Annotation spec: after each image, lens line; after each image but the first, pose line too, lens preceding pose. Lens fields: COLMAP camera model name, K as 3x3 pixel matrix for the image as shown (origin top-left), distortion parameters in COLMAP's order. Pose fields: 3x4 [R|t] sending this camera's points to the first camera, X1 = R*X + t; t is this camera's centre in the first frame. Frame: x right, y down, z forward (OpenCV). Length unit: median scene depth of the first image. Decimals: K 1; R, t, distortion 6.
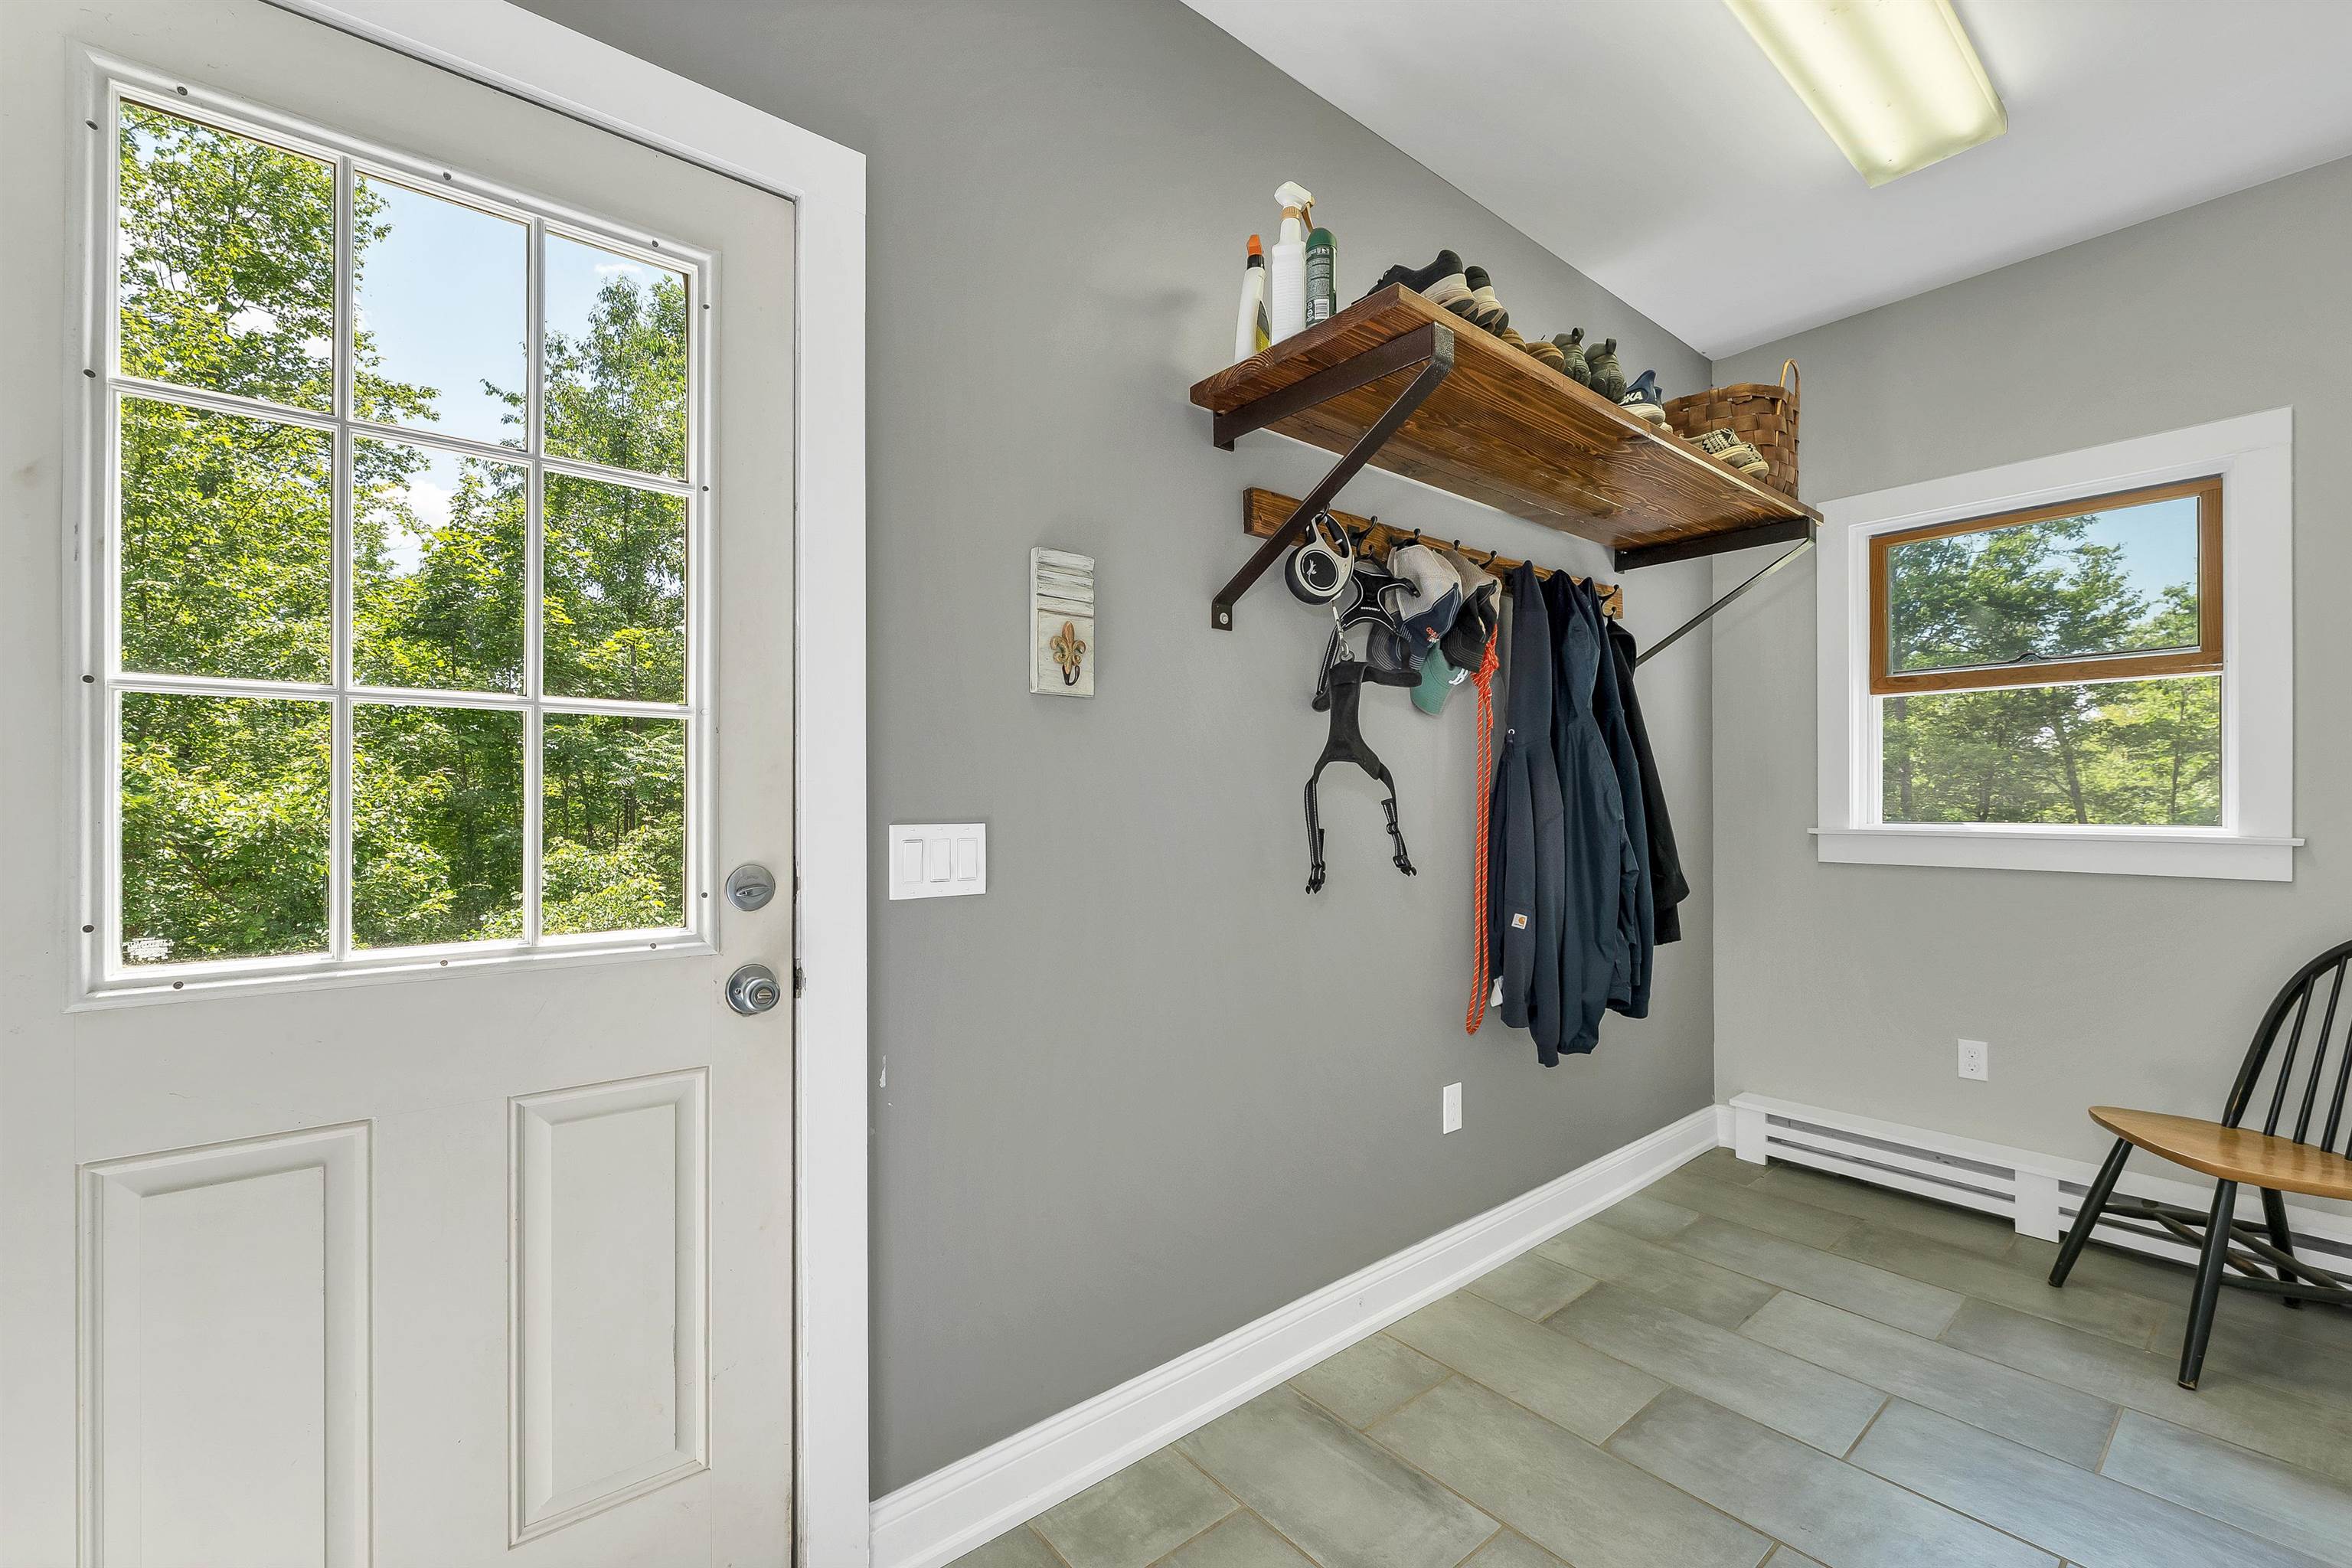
lens RADIAL K [[987.5, 0, 1181.5], [0, 987.5, 793.0], [0, 0, 1]] dist [-0.002767, 0.000061]
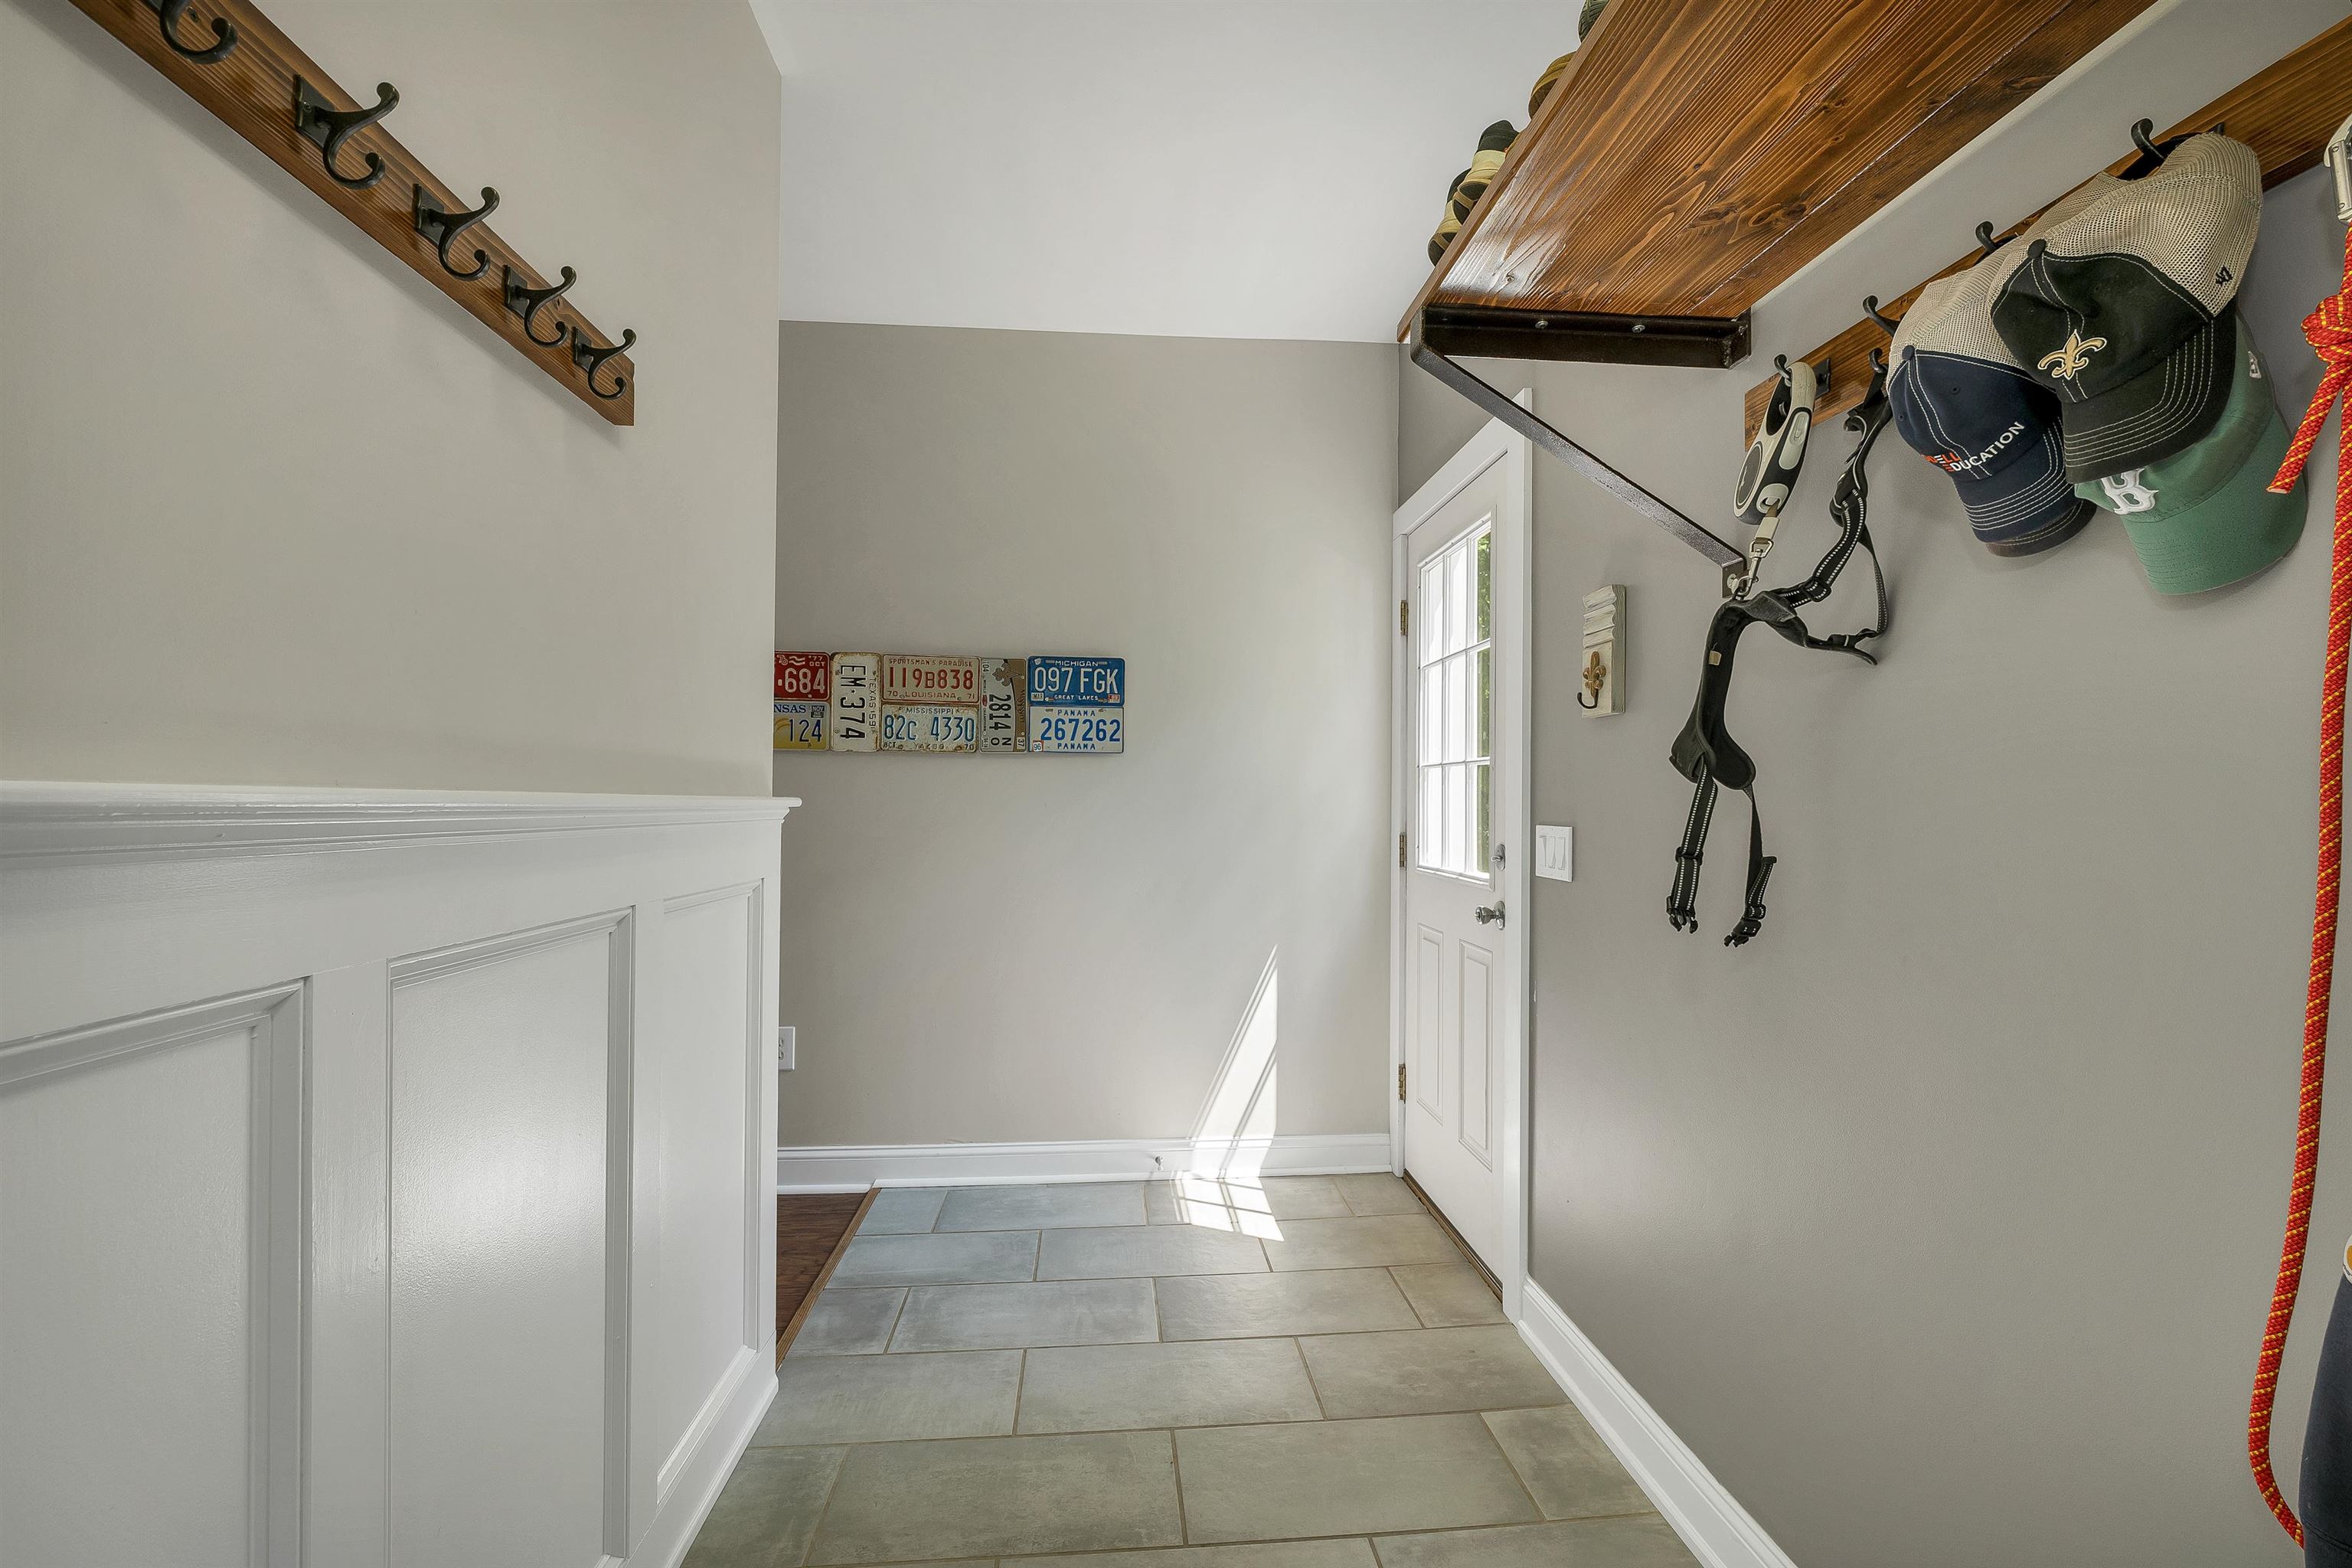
lens RADIAL K [[987.5, 0, 1180.7], [0, 987.5, 790.2], [0, 0, 1]] dist [-0.002767, 0.000061]
pose [[-0.573263, -0.005754, -0.819351, 1.114727], [-0.000625, 0.999978, -0.006585, -0.007281], [0.819371, -0.003263, -0.573254, 1.295478]]
